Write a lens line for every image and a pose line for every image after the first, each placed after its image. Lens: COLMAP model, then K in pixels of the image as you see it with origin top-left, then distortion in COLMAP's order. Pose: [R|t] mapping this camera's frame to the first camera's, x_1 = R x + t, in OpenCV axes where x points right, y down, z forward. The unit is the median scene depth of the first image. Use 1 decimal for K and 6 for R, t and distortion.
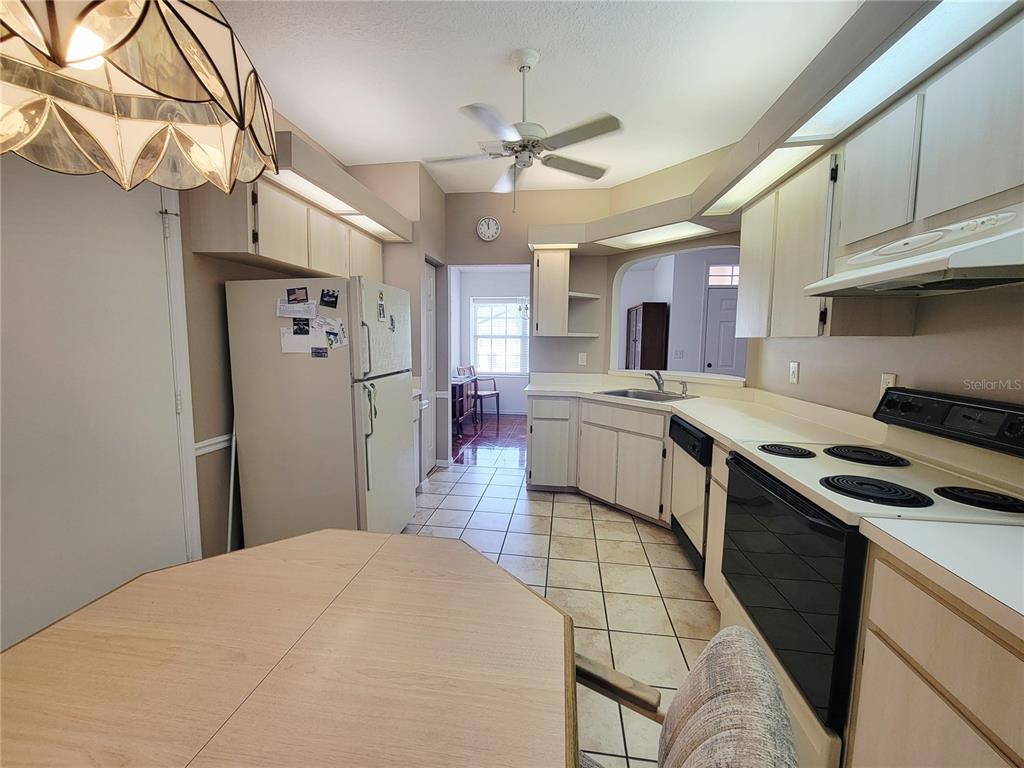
lens RADIAL K [[418.9, 0, 508.8], [0, 418.9, 383.9], [0, 0, 1]] dist [-0.002438, 0.002138]
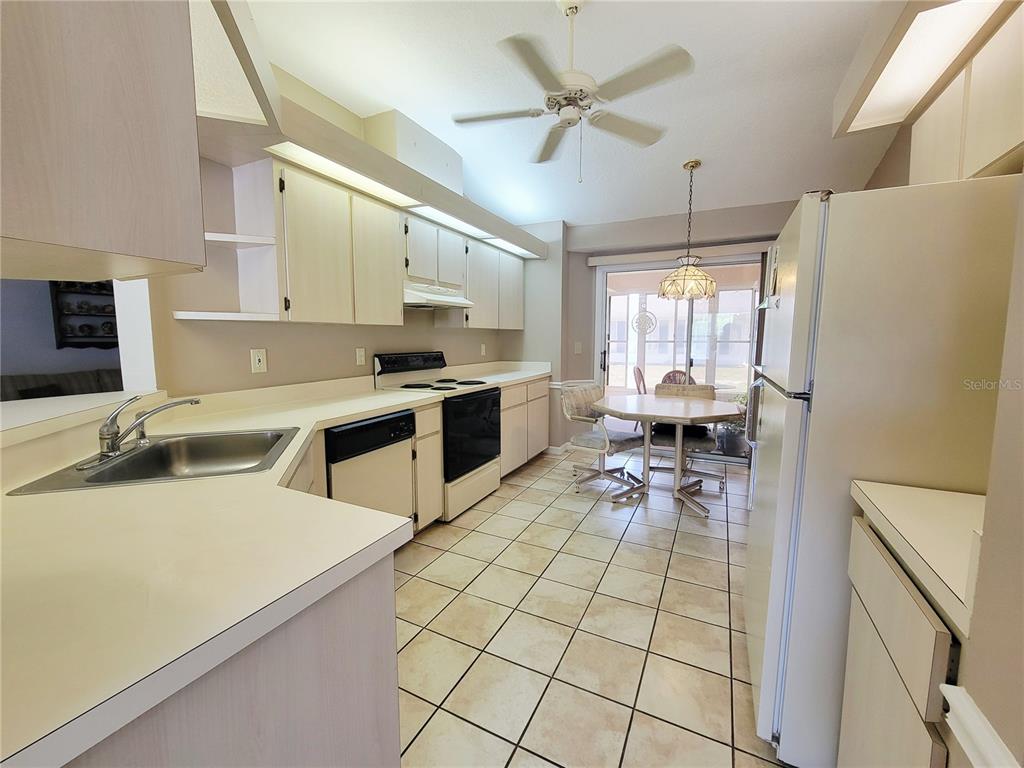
lens RADIAL K [[418.9, 0, 508.4], [0, 418.9, 381.4], [0, 0, 1]] dist [-0.002438, 0.002138]
pose [[-0.946013, -0.042817, 0.321289, -0.146580], [0.025570, 0.978289, 0.205663, -0.180514], [-0.323119, 0.202776, -0.924379, 1.936773]]
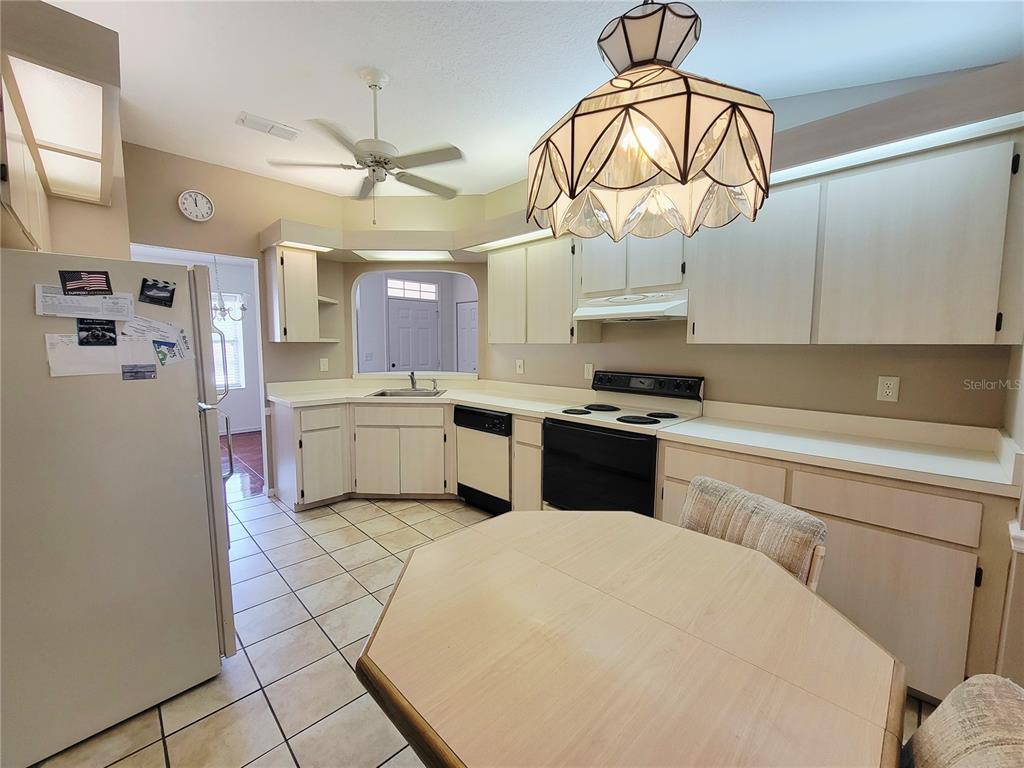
lens RADIAL K [[418.9, 0, 502.9], [0, 418.9, 385.0], [0, 0, 1]] dist [-0.002438, 0.002138]
pose [[0.613409, -0.085951, 0.785075, -0.622340], [0.086078, 0.995414, 0.041723, -0.033104], [-0.785061, 0.041985, 0.617994, 0.137703]]
